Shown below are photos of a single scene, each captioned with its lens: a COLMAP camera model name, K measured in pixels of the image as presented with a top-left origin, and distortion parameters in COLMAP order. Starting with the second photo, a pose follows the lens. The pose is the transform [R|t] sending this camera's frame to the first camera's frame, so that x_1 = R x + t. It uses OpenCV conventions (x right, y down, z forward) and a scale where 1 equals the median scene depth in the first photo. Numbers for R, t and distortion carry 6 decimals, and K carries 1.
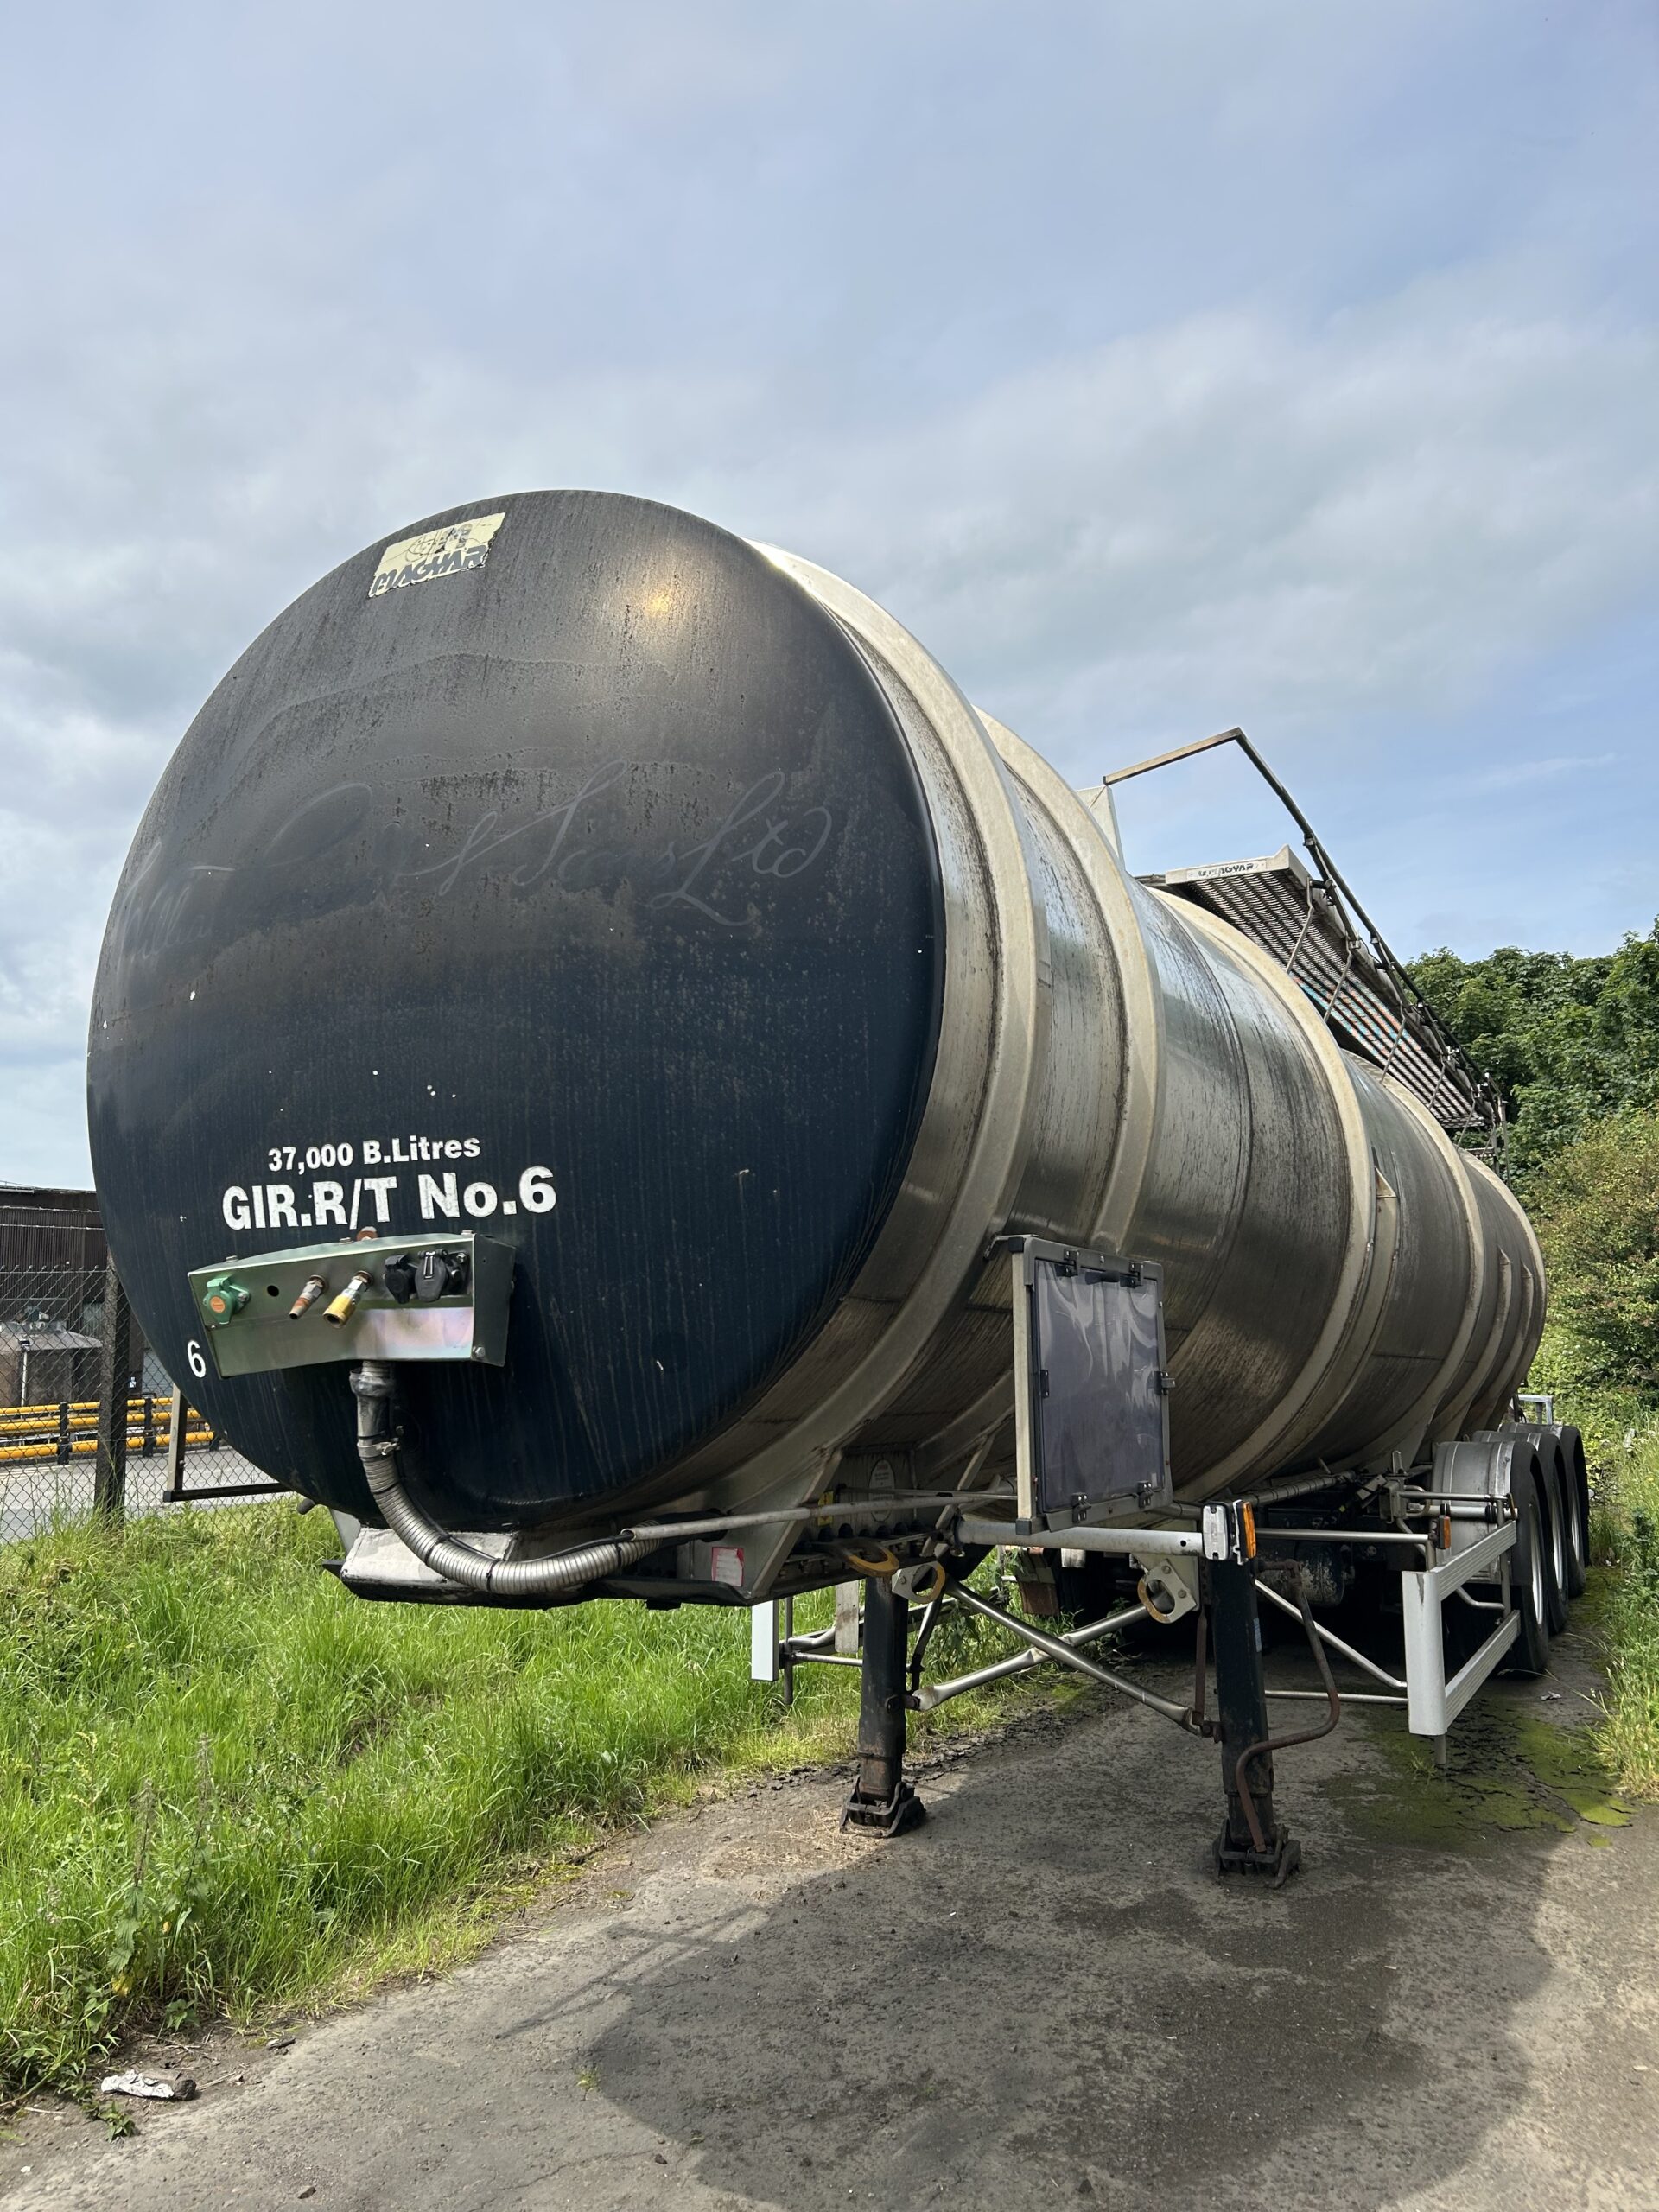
lens RADIAL K [[1691.0, 0, 830.3], [0, 1691.0, 1119.2], [0, 0, 1]] dist [0.055827, -0.001174]
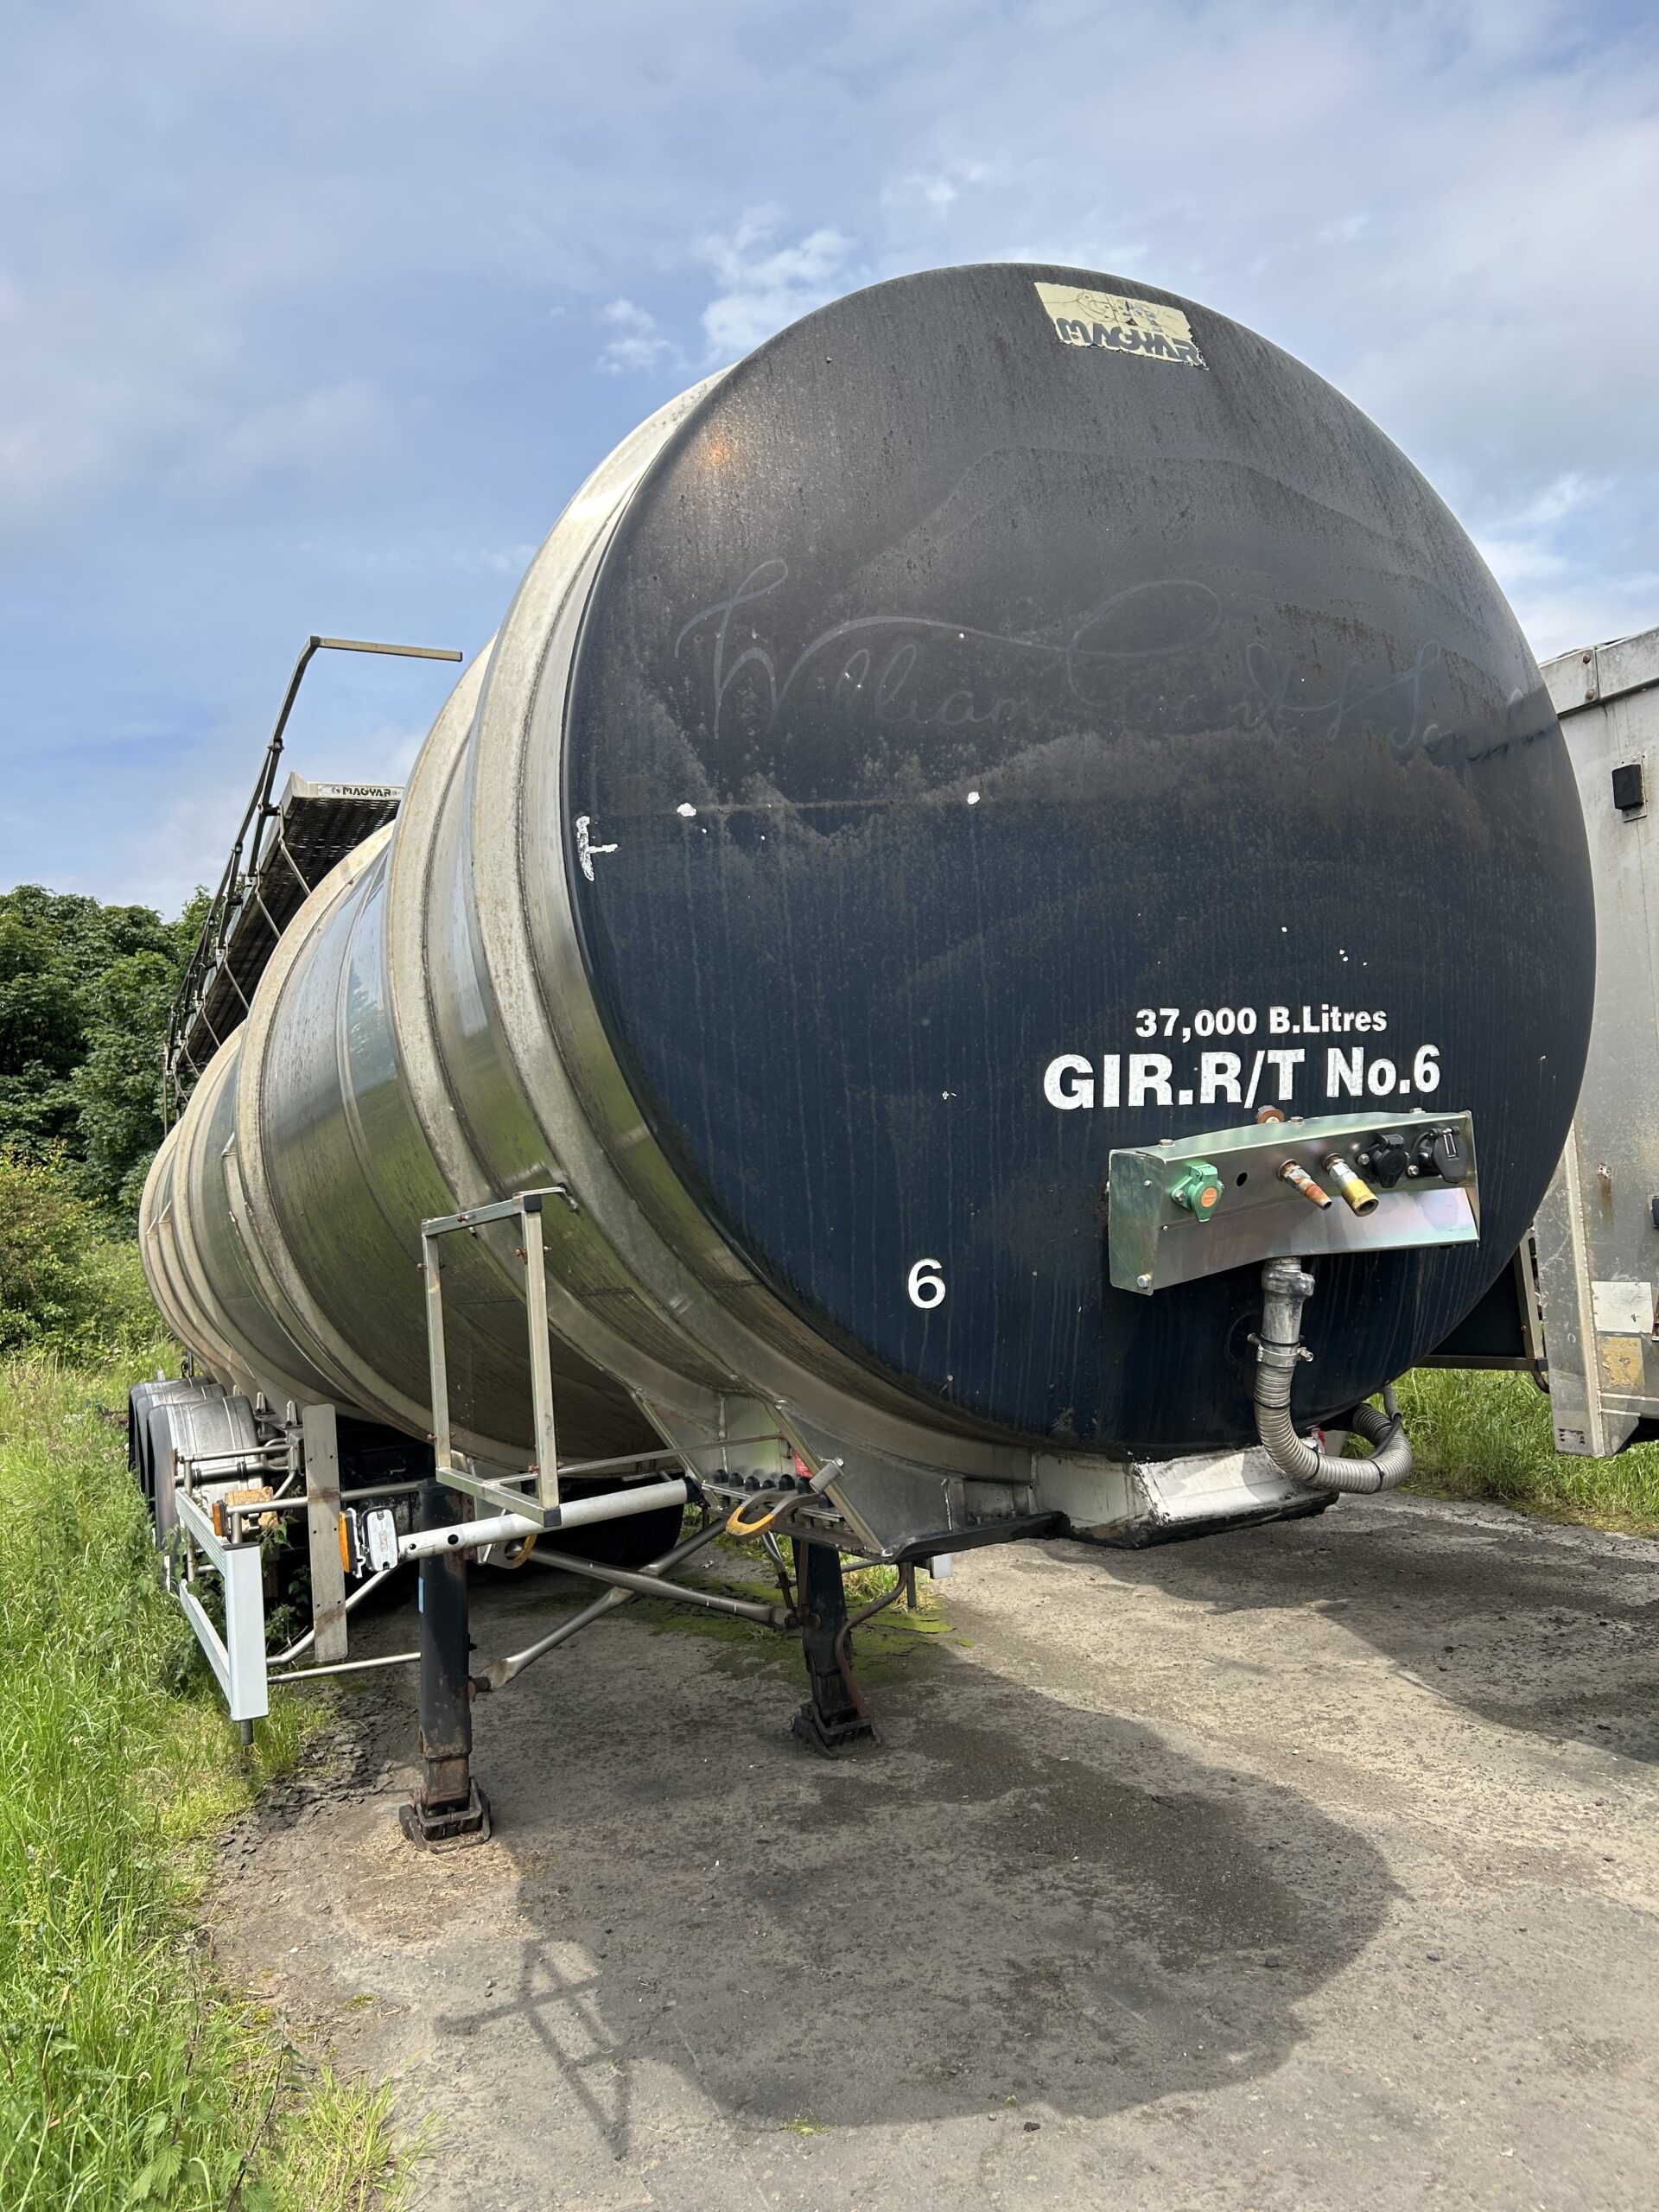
lens RADIAL K [[1691.0, 0, 829.6], [0, 1691.0, 1092.7], [0, 0, 1]] dist [0.055827, -0.001174]
pose [[0.607549, 0.025076, 0.793886, -1.096364], [-0.034451, 0.999393, -0.005203, 0.068875], [-0.793535, -0.024189, 0.608044, 0.649115]]
